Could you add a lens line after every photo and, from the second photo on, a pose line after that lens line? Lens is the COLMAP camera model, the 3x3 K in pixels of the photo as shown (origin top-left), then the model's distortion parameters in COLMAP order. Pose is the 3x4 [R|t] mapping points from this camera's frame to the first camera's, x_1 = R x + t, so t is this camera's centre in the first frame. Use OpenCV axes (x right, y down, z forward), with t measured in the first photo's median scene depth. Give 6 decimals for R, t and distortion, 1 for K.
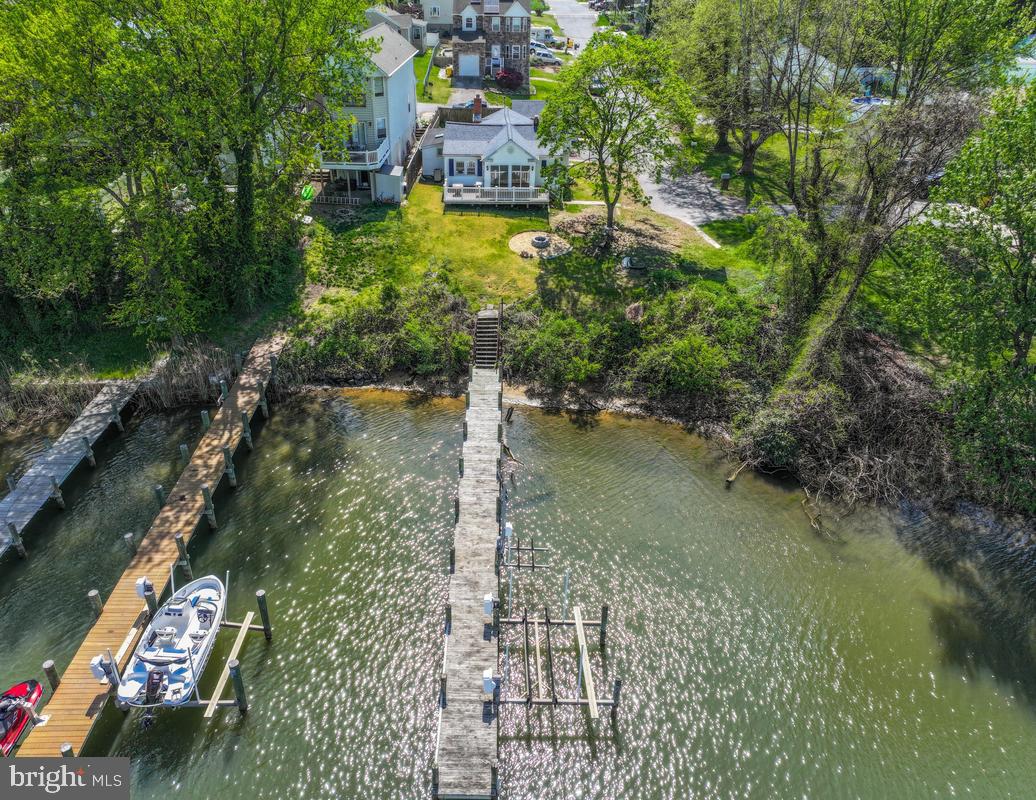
lens RADIAL K [[742.6, 0, 500.5], [0, 742.6, 371.9], [0, 0, 1]] dist [0.010912, 0.003502]
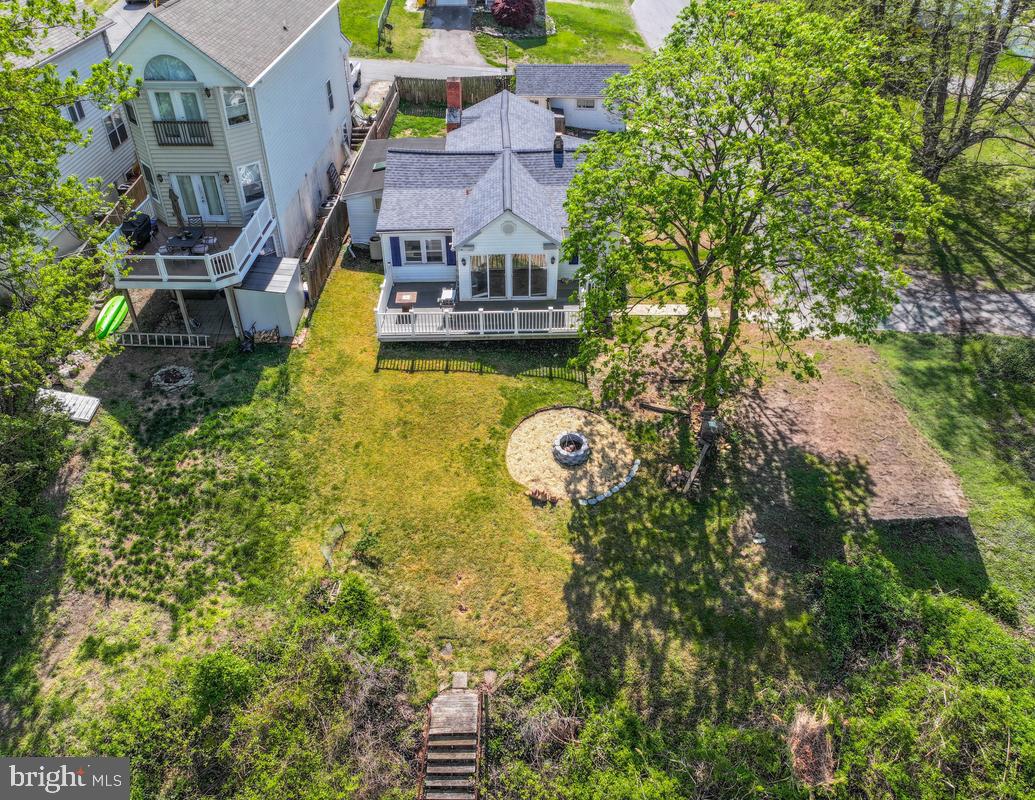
lens RADIAL K [[785.9, 0, 516.8], [0, 785.9, 359.9], [0, 0, 1]] dist [0.007560, 0.001780]
pose [[0.999773, -0.019817, -0.007859, 0.025548], [0.020546, 0.994014, 0.107304, -0.314072], [0.005685, -0.107441, 0.994195, 0.548749]]
